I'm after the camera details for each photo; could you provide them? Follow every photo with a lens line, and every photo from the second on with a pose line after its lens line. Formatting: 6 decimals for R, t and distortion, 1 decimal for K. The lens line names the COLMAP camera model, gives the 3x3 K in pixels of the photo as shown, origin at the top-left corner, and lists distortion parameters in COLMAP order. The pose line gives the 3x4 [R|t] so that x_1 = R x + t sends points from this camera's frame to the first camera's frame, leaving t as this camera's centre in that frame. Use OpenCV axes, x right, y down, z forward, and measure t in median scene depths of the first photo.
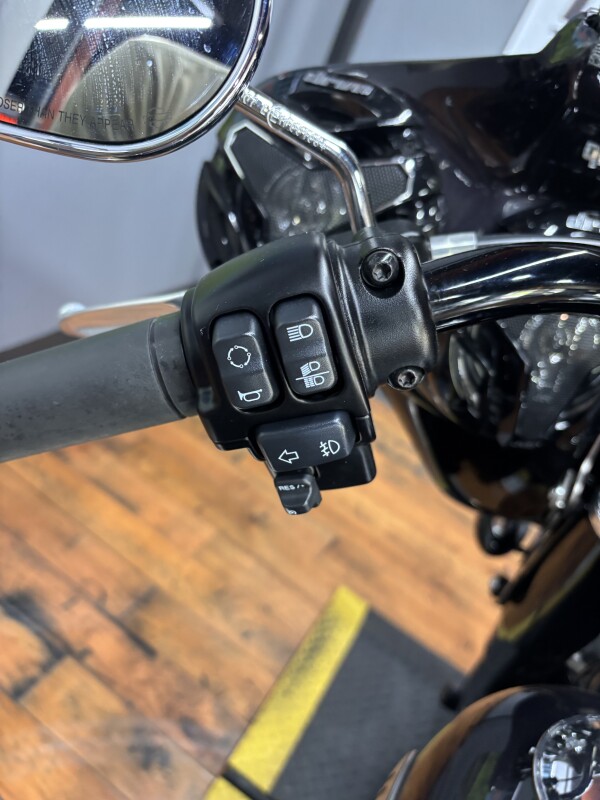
lens RADIAL K [[609.7, 0, 300.0], [0, 609.7, 400.0], [0, 0, 1]] dist [0.004766, -0.000034]
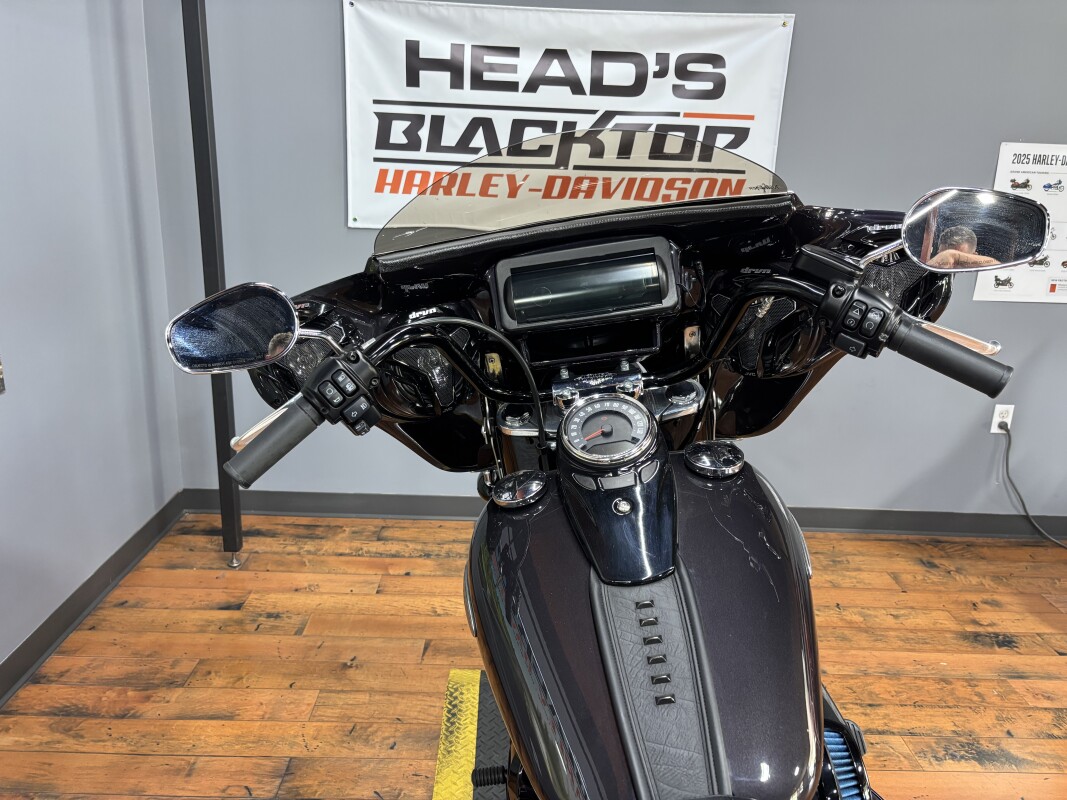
lens RADIAL K [[813.1, 0, 533.5], [0, 813.1, 400.0], [0, 0, 1]] dist [0.004766, -0.000034]
pose [[0.830632, -0.438496, 0.343178, -0.683520], [0.501297, 0.857180, -0.118083, 1.024690], [-0.242387, 0.270118, 0.931818, -3.397038]]
